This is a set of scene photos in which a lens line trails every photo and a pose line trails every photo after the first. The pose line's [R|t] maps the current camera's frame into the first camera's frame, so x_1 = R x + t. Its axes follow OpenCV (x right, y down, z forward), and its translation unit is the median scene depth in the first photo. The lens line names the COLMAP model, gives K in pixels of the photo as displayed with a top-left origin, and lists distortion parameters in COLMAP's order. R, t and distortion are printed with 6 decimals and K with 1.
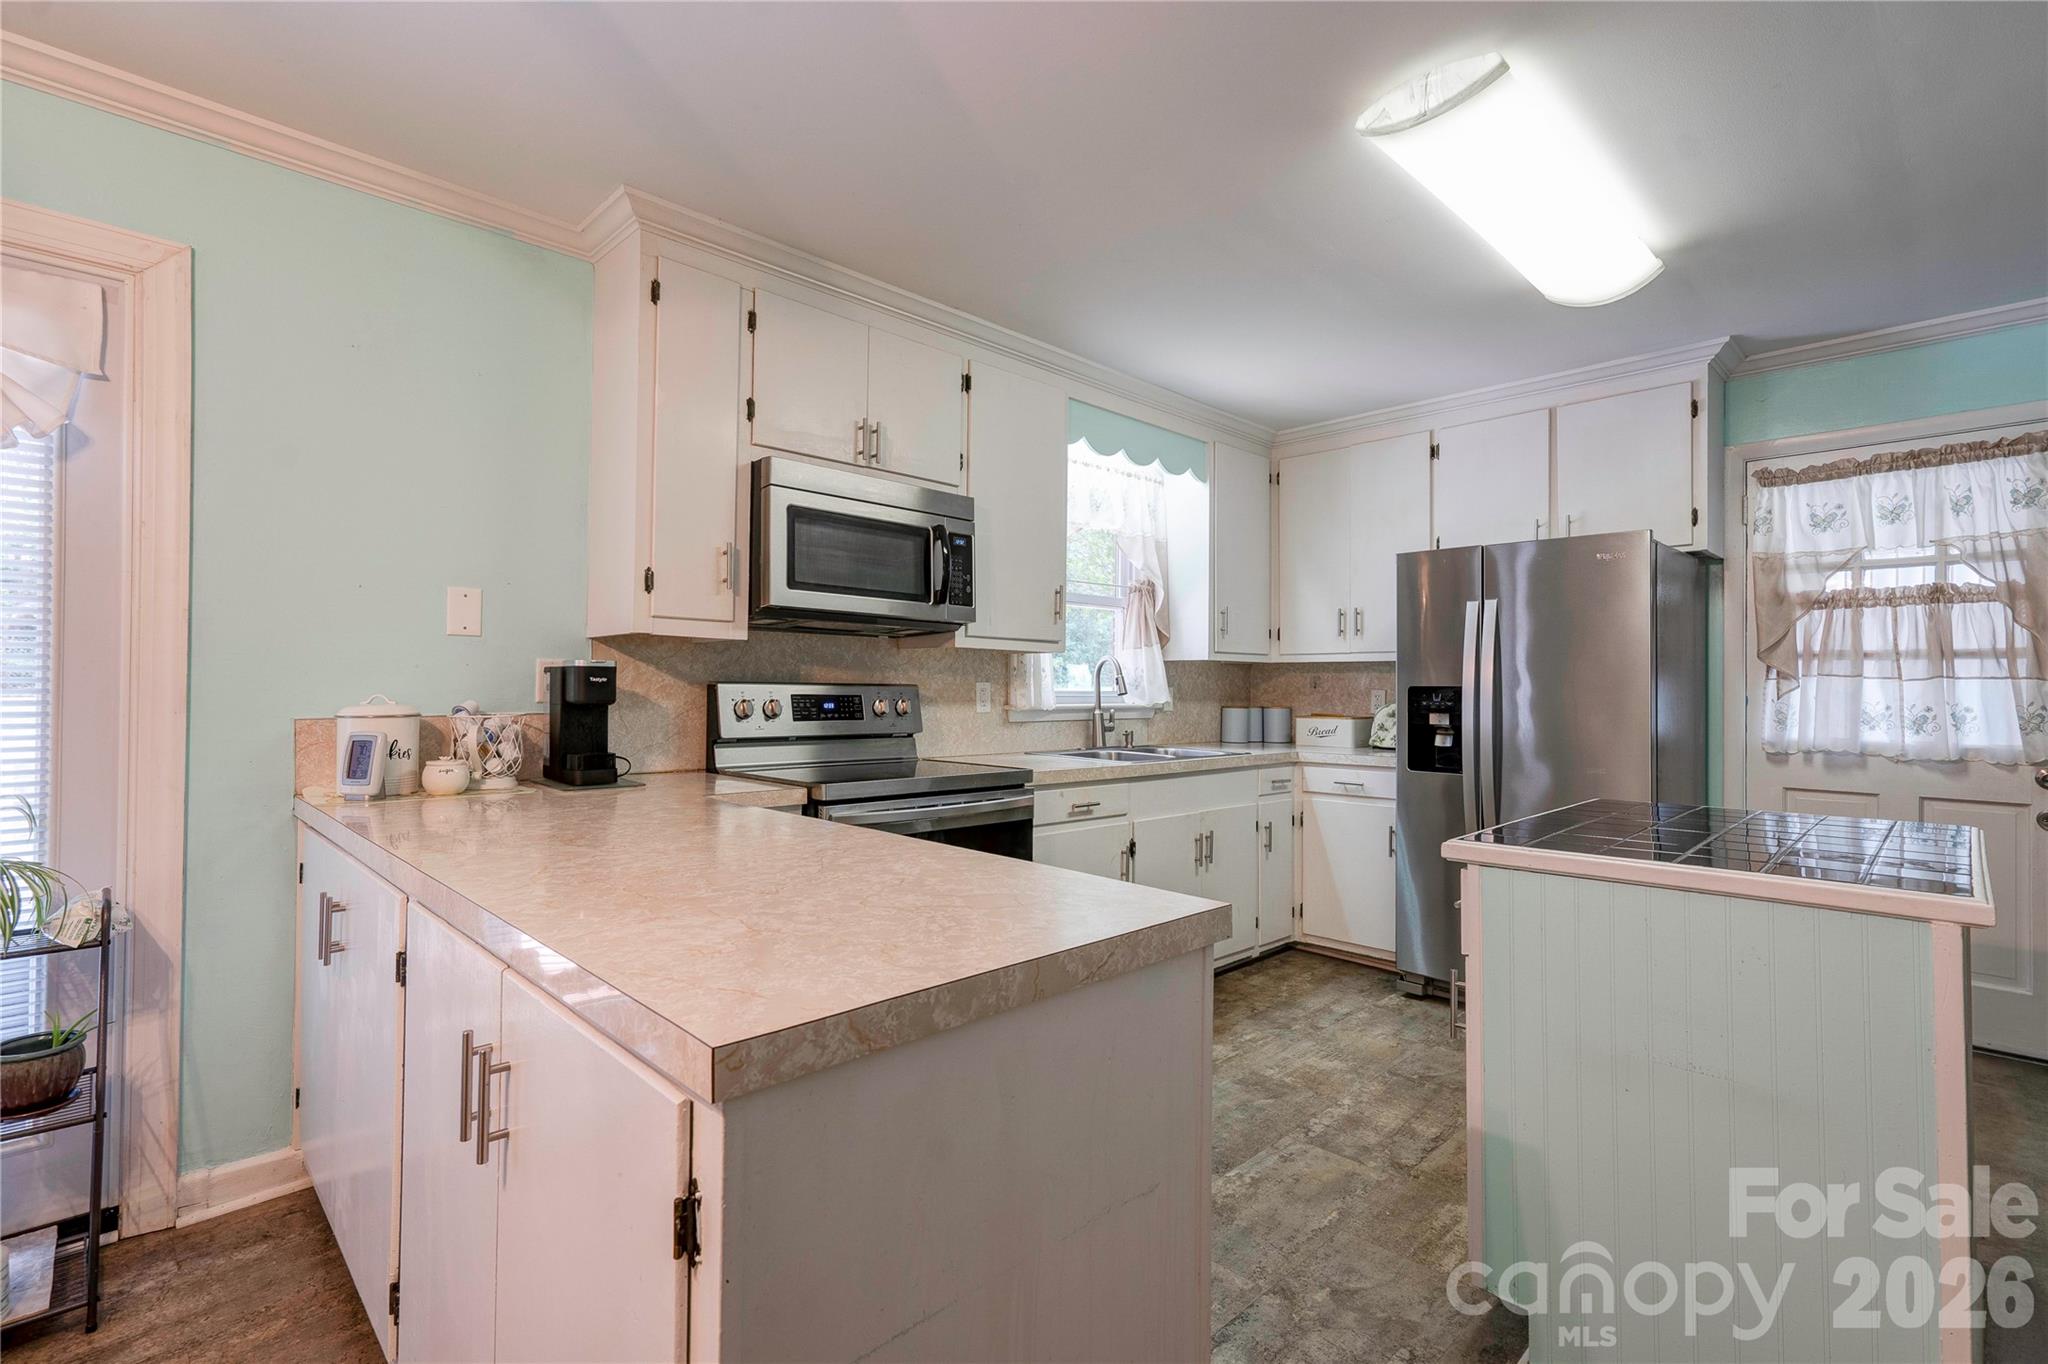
lens RADIAL K [[945.9, 0, 1024.0], [0, 945.9, 682.0], [0, 0, 1]] dist [-0.014457, 0.010071]
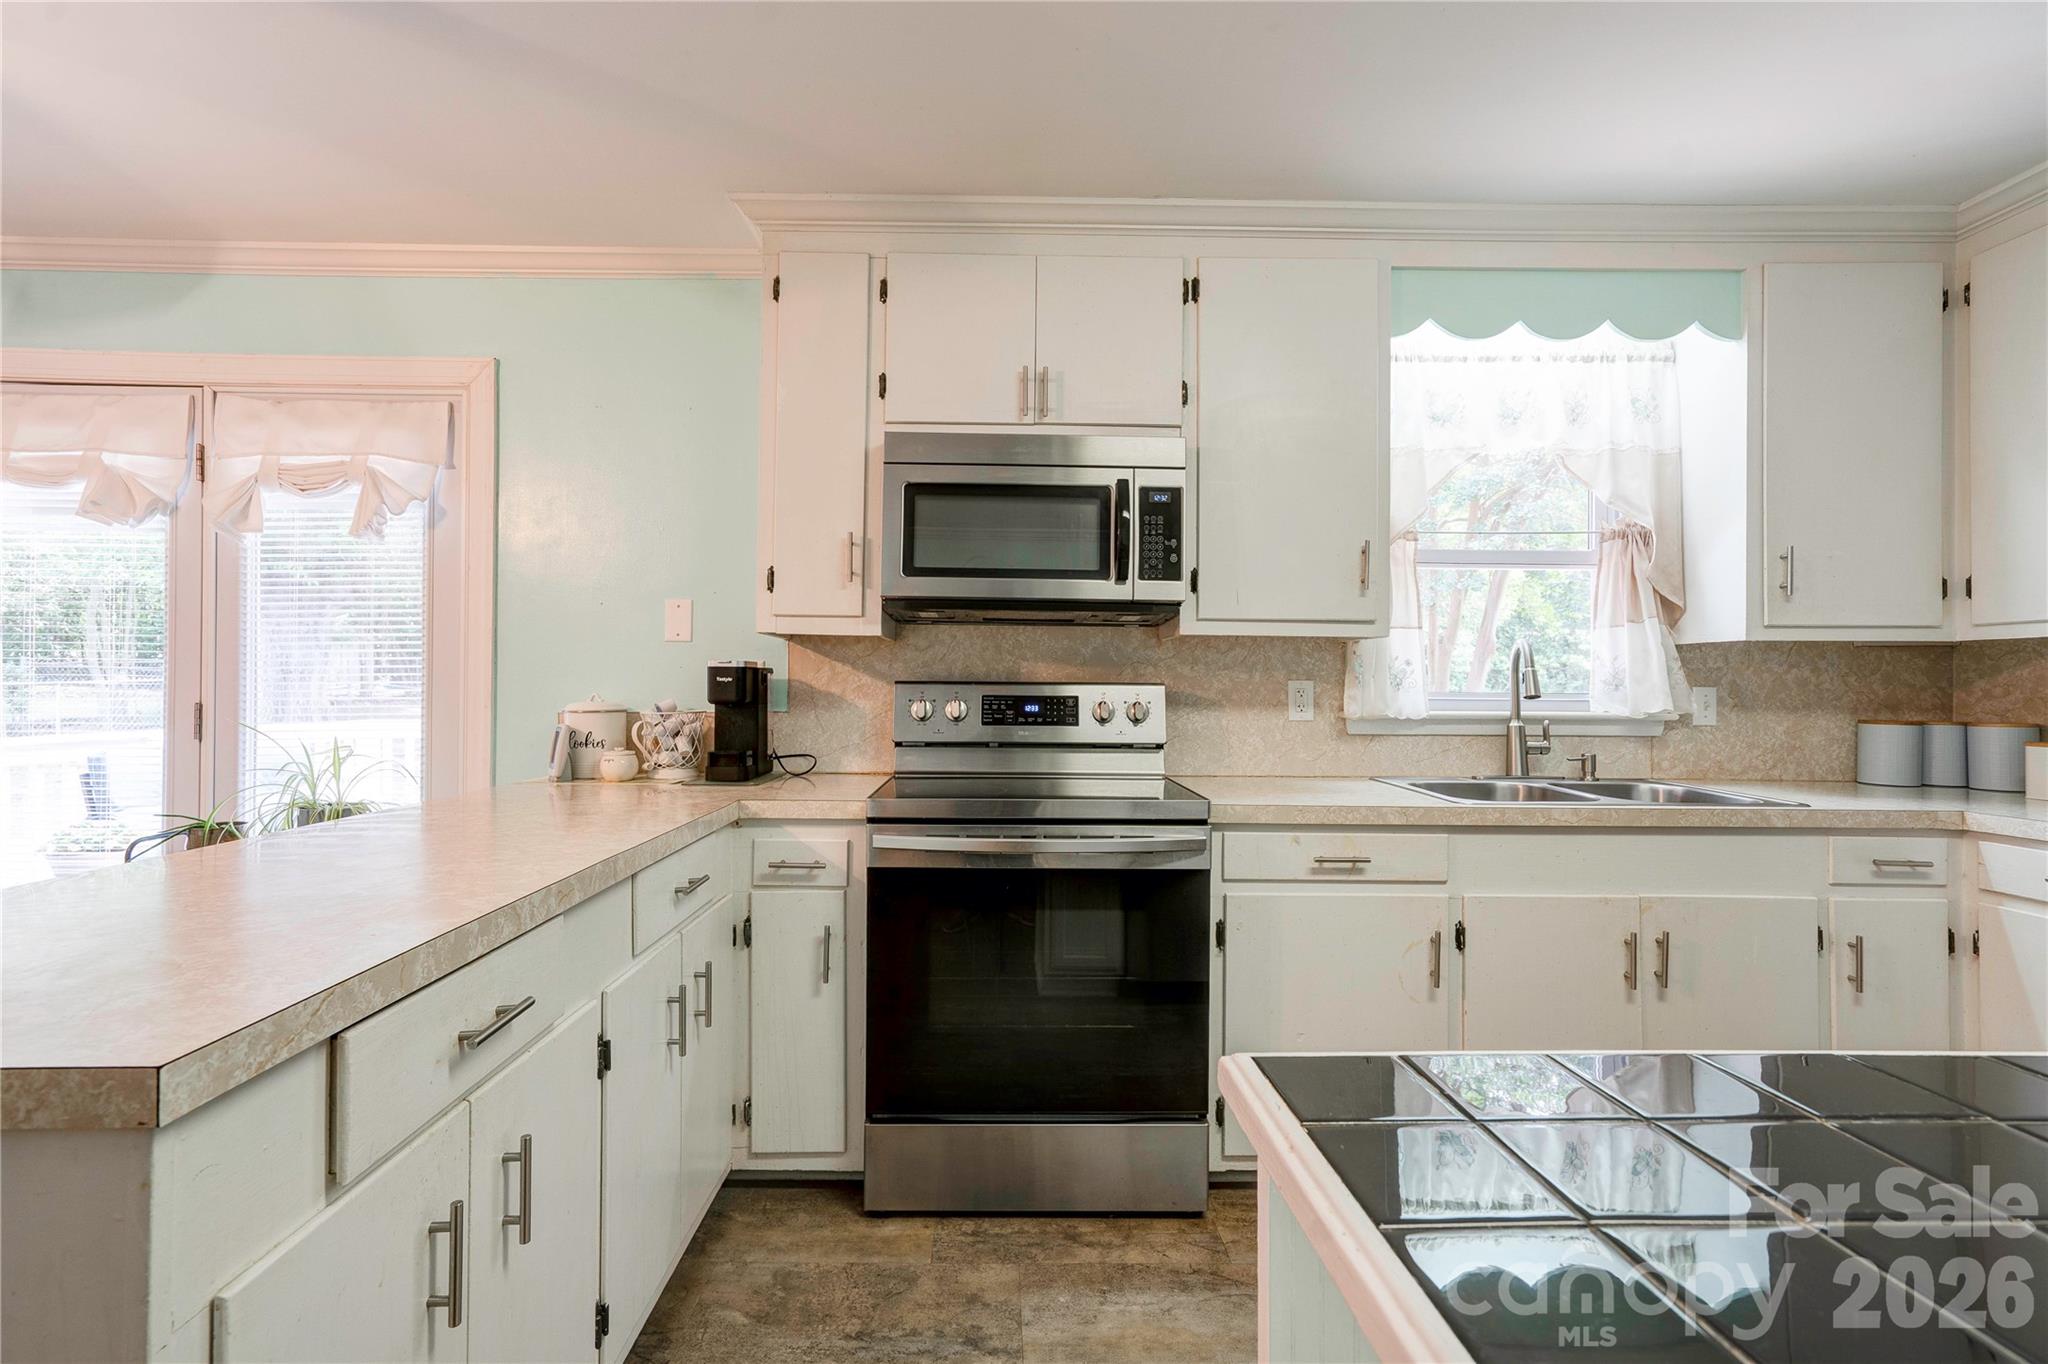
lens RADIAL K [[947.5, 0, 1015.3], [0, 947.5, 680.2], [0, 0, 1]] dist [-0.010353, 0.013474]
pose [[0.720131, -0.009000, -0.693779, 0.349955], [0.004090, 0.999954, -0.008726, 0.006288], [0.693826, 0.003447, 0.720135, 0.334147]]
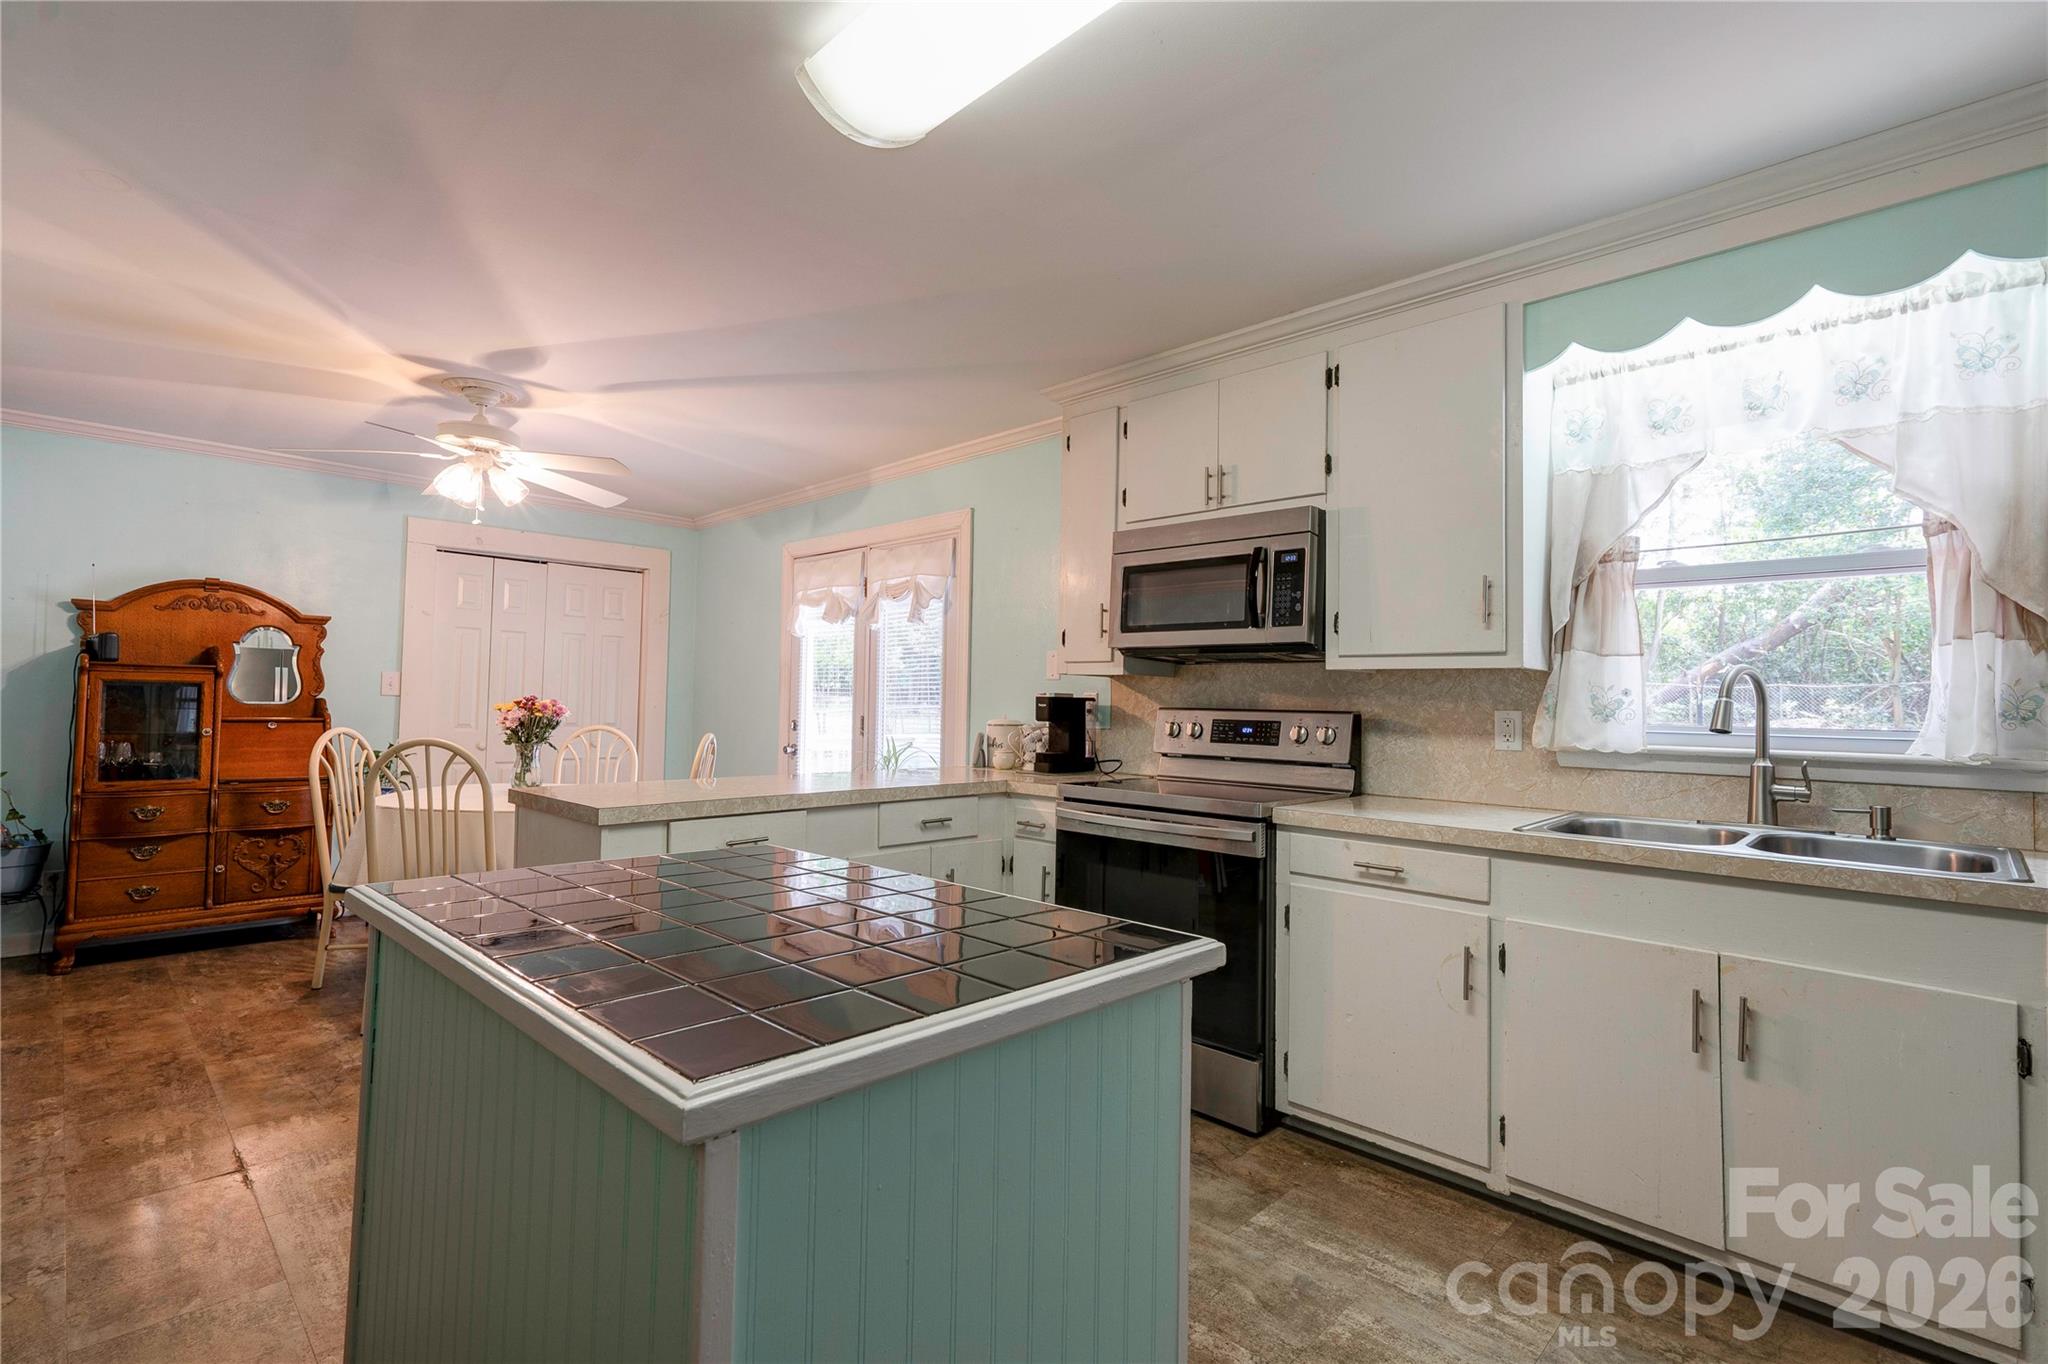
lens RADIAL K [[955.6, 0, 1002.8], [0, 955.6, 685.5], [0, 0, 1]] dist [-0.001601, 0.010945]
pose [[-0.002523, -0.030534, -0.999531, 0.804377], [-0.013935, 0.999438, -0.030496, 0.010248], [0.999900, 0.013851, -0.002948, 0.661901]]
